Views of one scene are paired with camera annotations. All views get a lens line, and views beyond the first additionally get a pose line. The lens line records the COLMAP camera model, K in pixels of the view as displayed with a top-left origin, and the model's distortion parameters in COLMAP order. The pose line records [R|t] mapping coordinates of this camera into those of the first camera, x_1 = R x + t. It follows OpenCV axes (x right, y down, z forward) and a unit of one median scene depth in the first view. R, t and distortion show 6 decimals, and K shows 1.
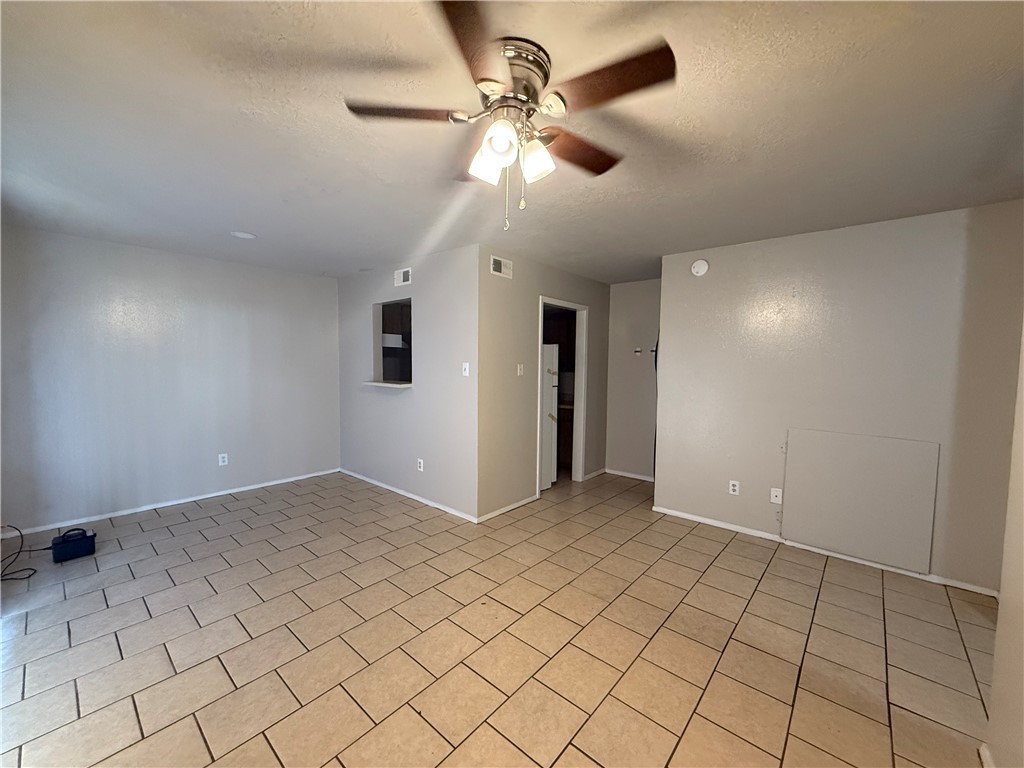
lens RADIAL K [[409.4, 0, 511.5], [0, 409.4, 384.2], [0, 0, 1]] dist [-0.003219, -0.000087]
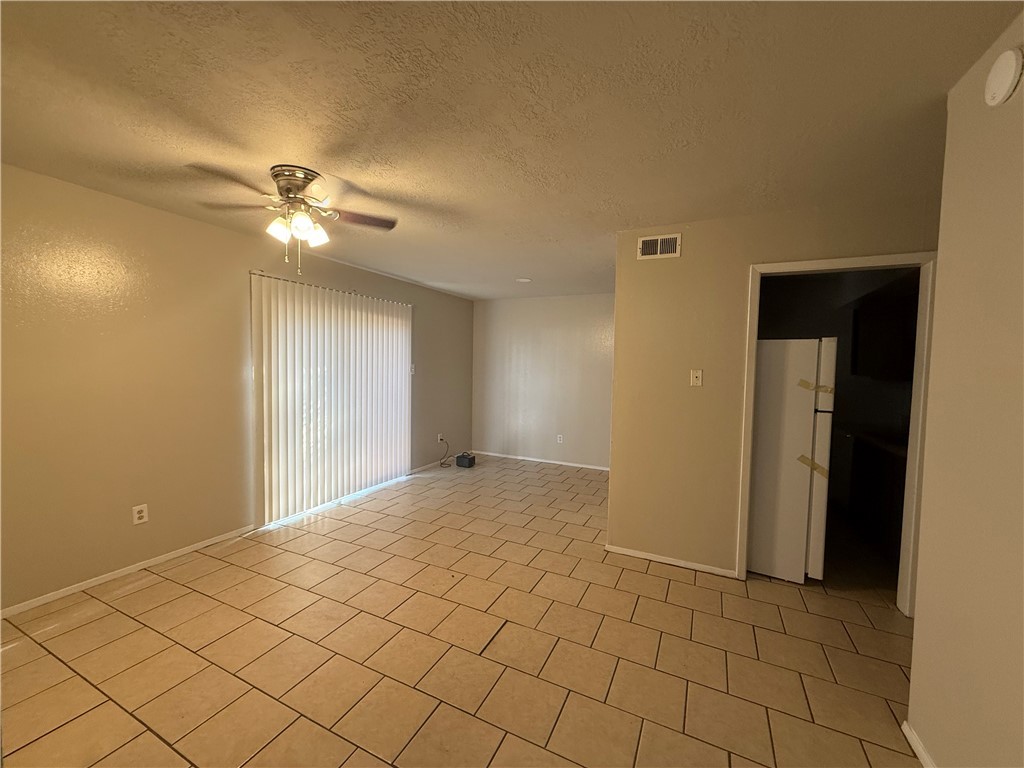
lens RADIAL K [[409.4, 0, 511.5], [0, 409.4, 384.6], [0, 0, 1]] dist [-0.003219, -0.000087]
pose [[0.259481, 0.035357, -0.965101, 0.702471], [-0.073522, 0.997153, 0.016764, -0.013005], [0.962946, 0.066606, 0.261342, 0.557705]]
